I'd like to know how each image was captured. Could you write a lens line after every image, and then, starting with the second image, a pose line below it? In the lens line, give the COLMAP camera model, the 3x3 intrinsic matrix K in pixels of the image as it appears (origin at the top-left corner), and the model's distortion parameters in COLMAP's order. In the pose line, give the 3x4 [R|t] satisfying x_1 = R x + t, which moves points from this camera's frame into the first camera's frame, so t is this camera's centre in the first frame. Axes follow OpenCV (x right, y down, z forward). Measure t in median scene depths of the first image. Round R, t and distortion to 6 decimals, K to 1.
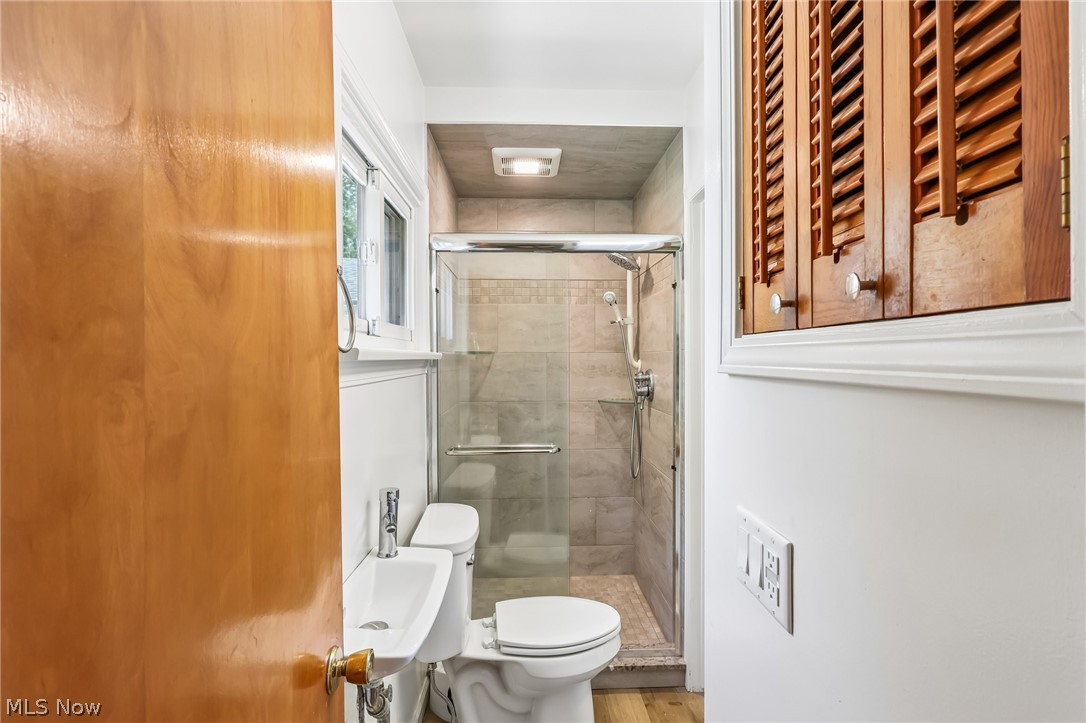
lens RADIAL K [[504.6, 0, 542.9], [0, 504.6, 358.9], [0, 0, 1]] dist [-0.003225, 0.001684]
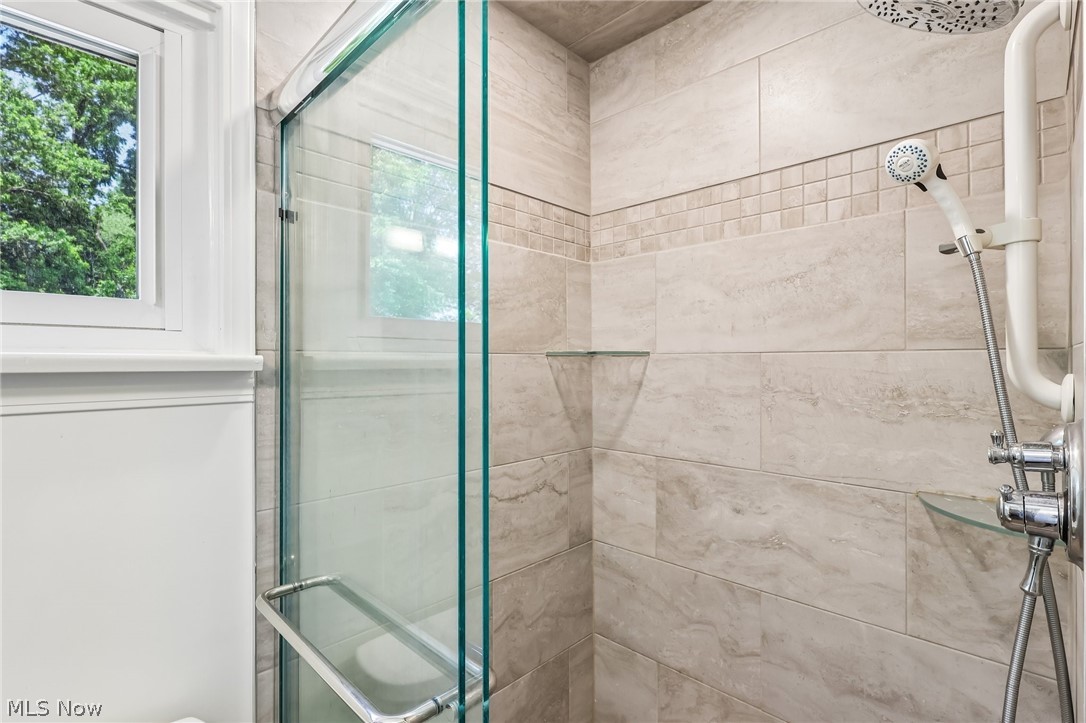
lens RADIAL K [[504.6, 0, 542.5], [0, 504.6, 359.8], [0, 0, 1]] dist [-0.003225, 0.001684]
pose [[0.688185, -0.002930, -0.725529, 0.182643], [0.000448, 0.999993, -0.003613, -0.004803], [0.725535, 0.002161, 0.688182, 0.592909]]
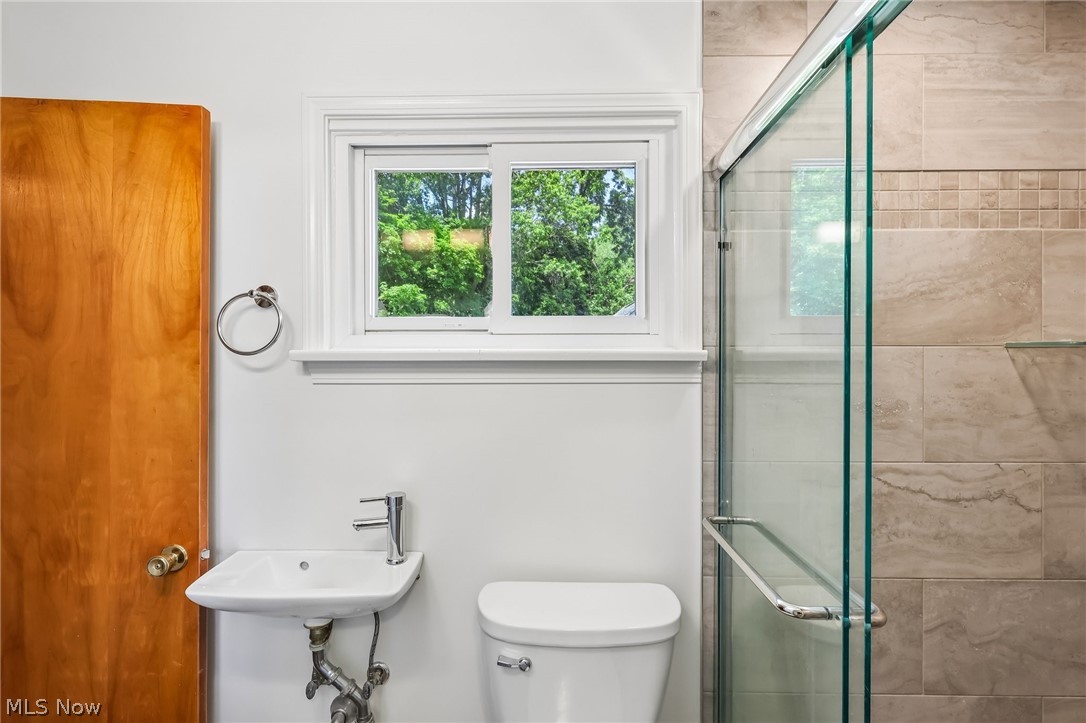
lens RADIAL K [[504.6, 0, 546.8], [0, 504.6, 363.1], [0, 0, 1]] dist [-0.003225, 0.001684]
pose [[-0.054697, 0.013834, -0.998407, 0.279590], [0.001311, 0.999904, 0.013783, -0.003776], [0.998502, -0.000555, -0.054710, 0.567394]]
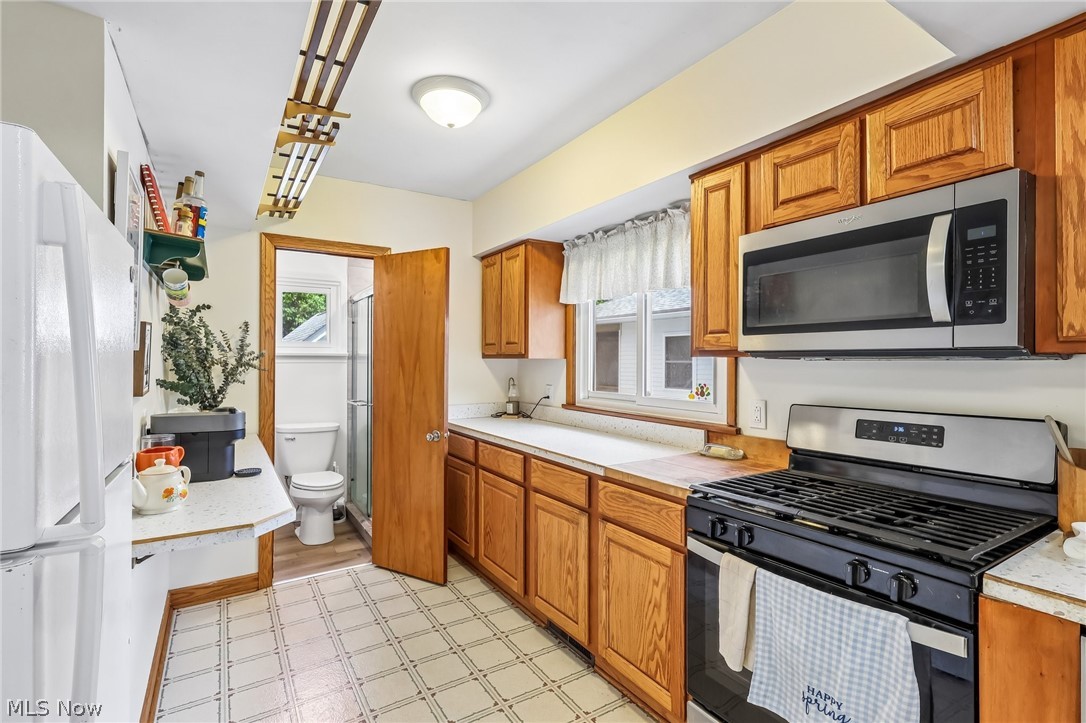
lens RADIAL K [[504.6, 0, 549.5], [0, 504.6, 364.5], [0, 0, 1]] dist [-0.003225, 0.001684]
pose [[0.510972, 0.013906, -0.859485, 1.392192], [-0.009304, 0.999900, 0.010646, 0.003983], [0.859547, 0.002557, 0.511050, 0.434751]]
